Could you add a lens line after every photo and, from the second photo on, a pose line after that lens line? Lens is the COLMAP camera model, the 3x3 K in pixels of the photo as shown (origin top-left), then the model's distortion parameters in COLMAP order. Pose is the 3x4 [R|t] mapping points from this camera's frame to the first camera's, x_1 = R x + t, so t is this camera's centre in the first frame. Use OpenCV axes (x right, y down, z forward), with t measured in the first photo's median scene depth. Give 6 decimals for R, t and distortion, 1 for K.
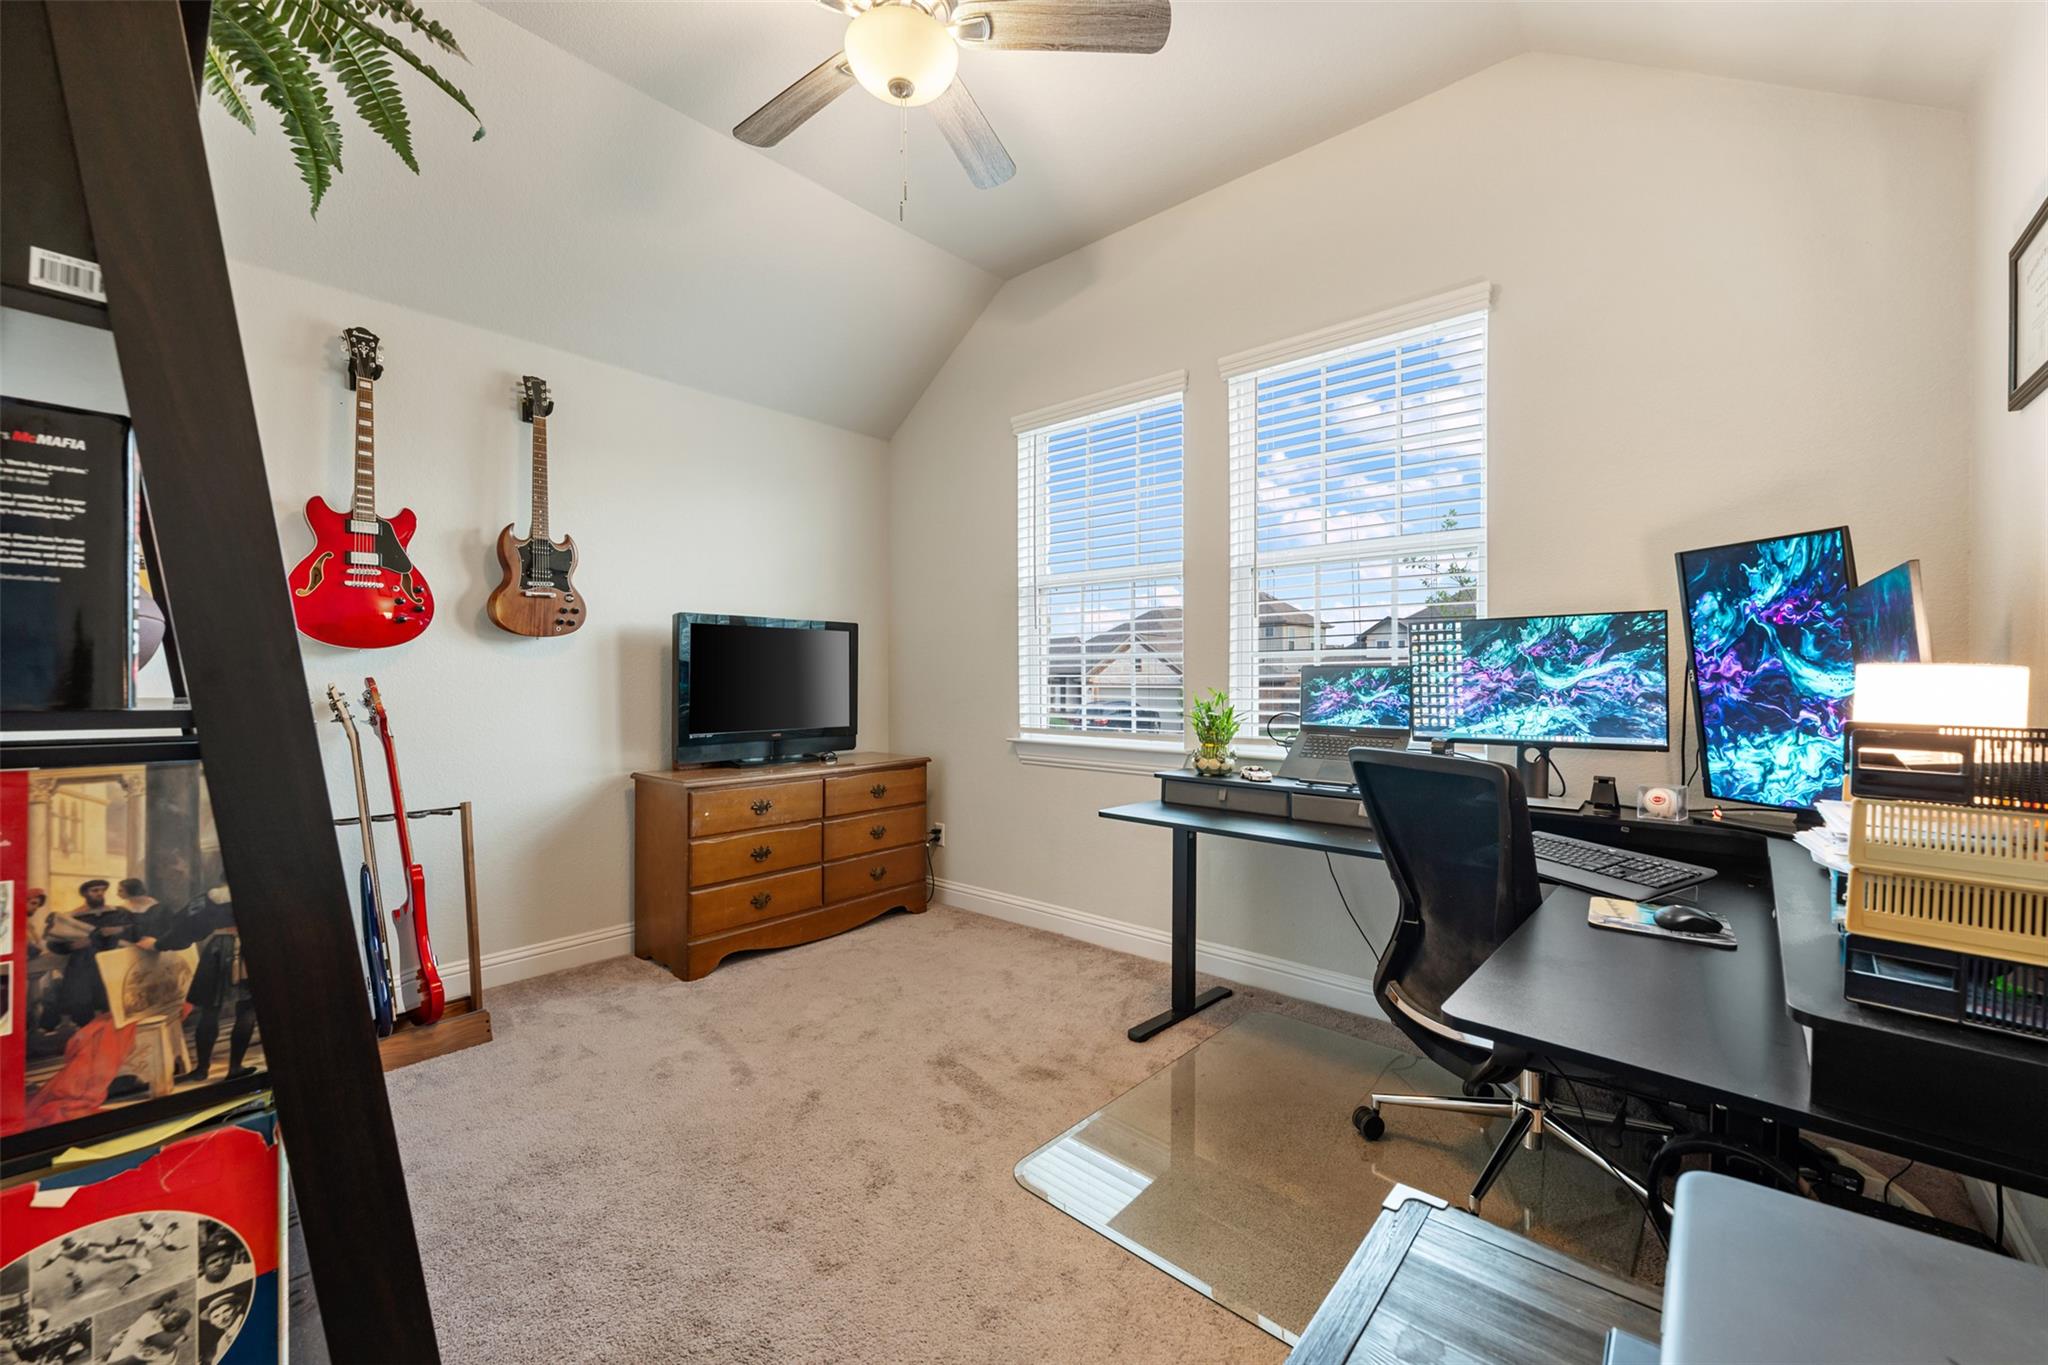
lens RADIAL K [[812.3, 0, 1024.0], [0, 812.3, 682.5], [0, 0, 1]] dist [-0.001967, 0.000461]
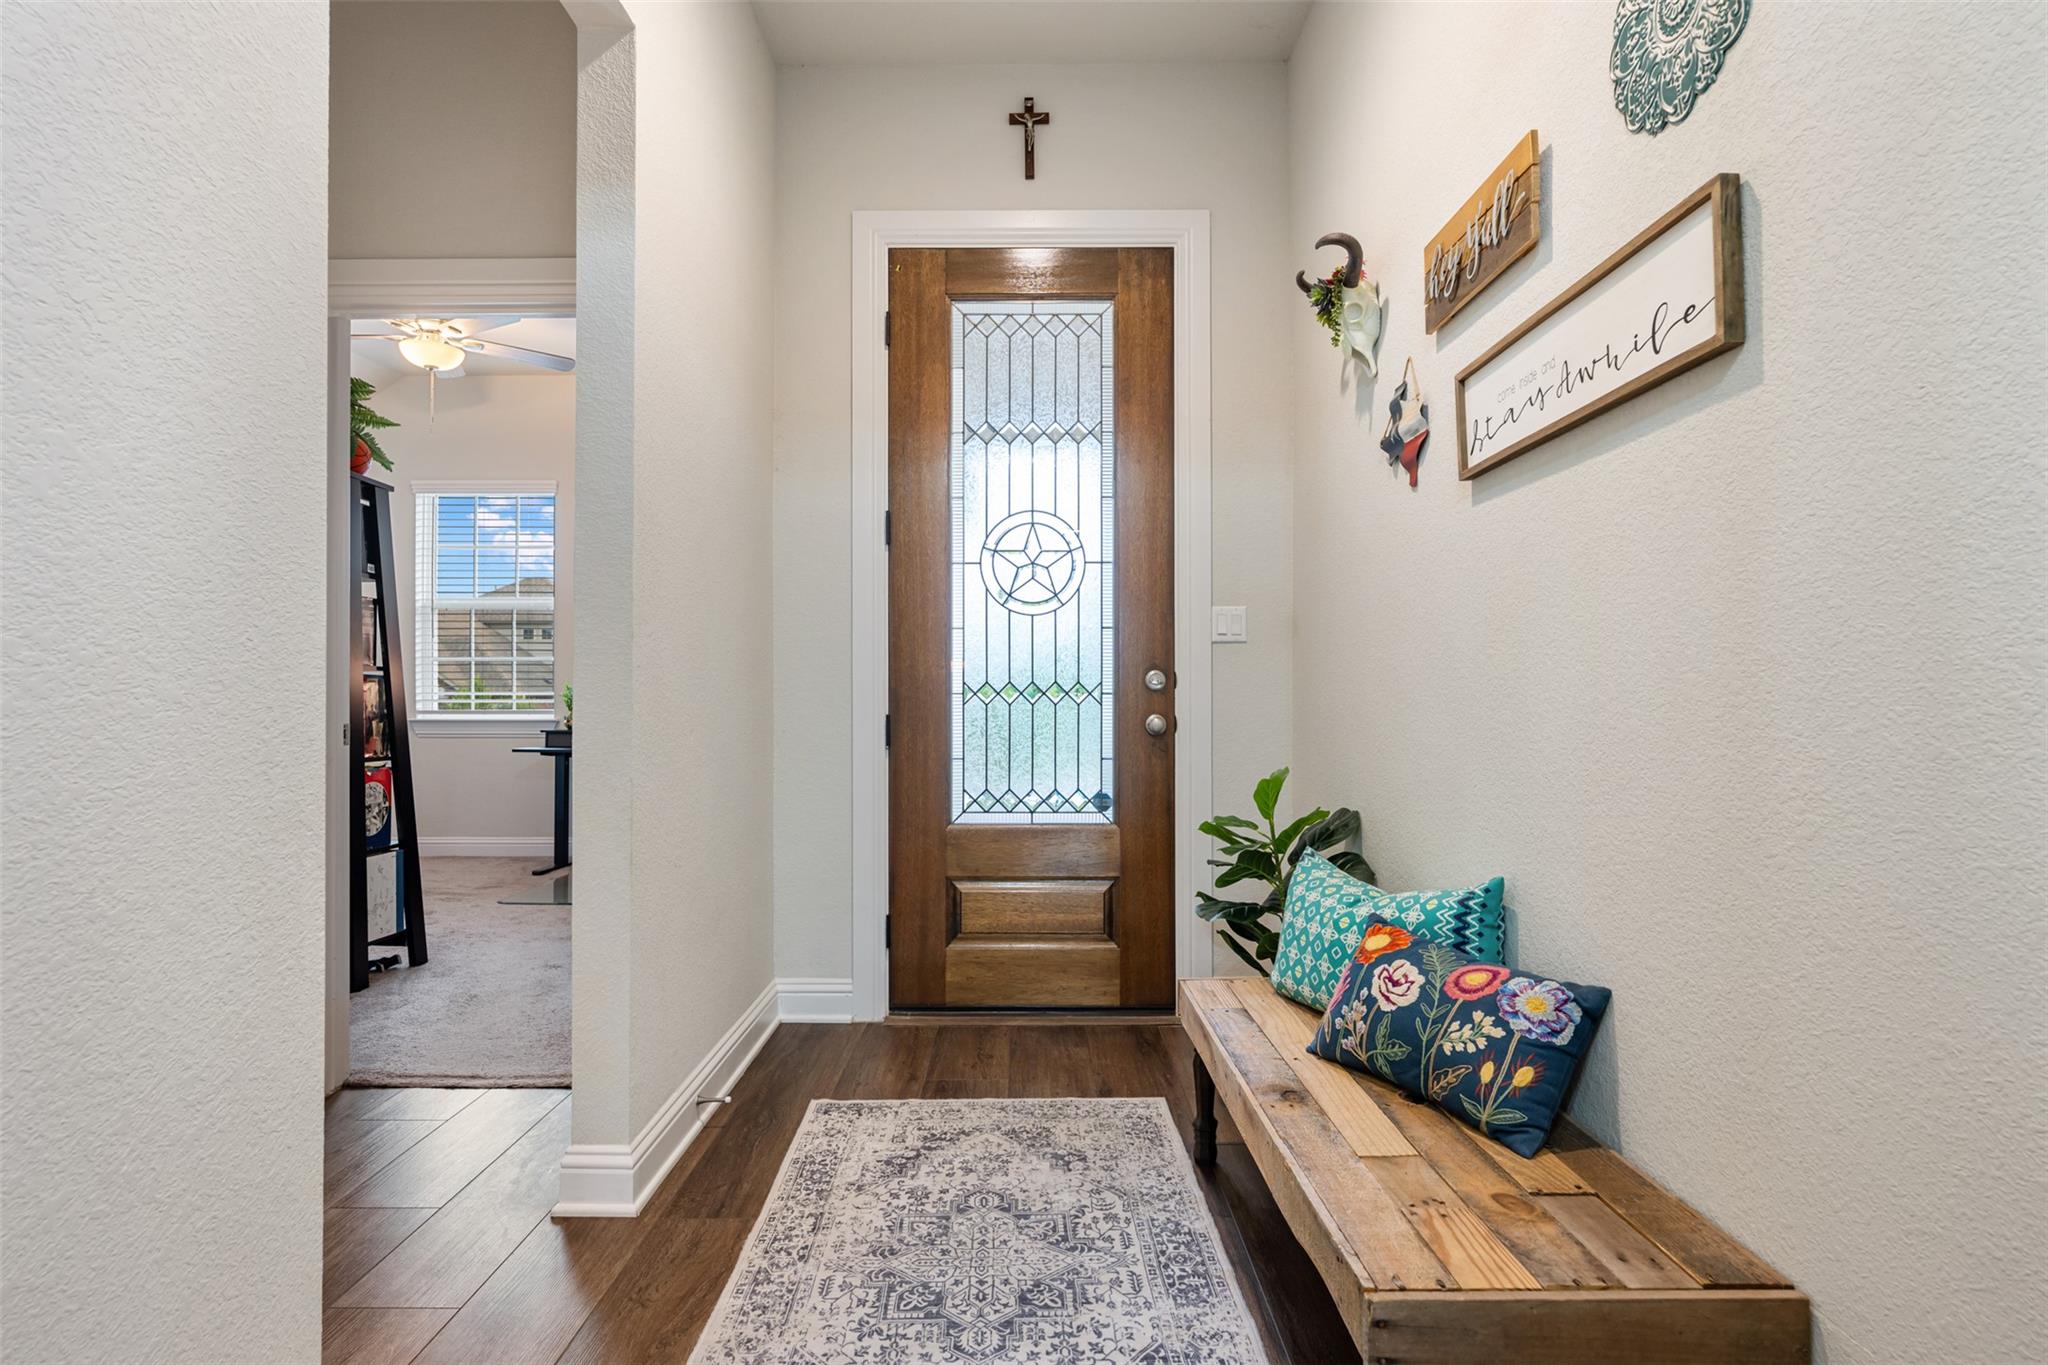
lens RADIAL K [[1061.8, 0, 1025.5], [0, 1061.8, 688.3], [0, 0, 1]] dist [-0.001989, 0.000113]
pose [[0.756246, 0.003662, 0.654278, -2.071466], [0.003520, 0.999947, -0.009666, 0.207364], [-0.654278, 0.009613, 0.756193, -5.279977]]
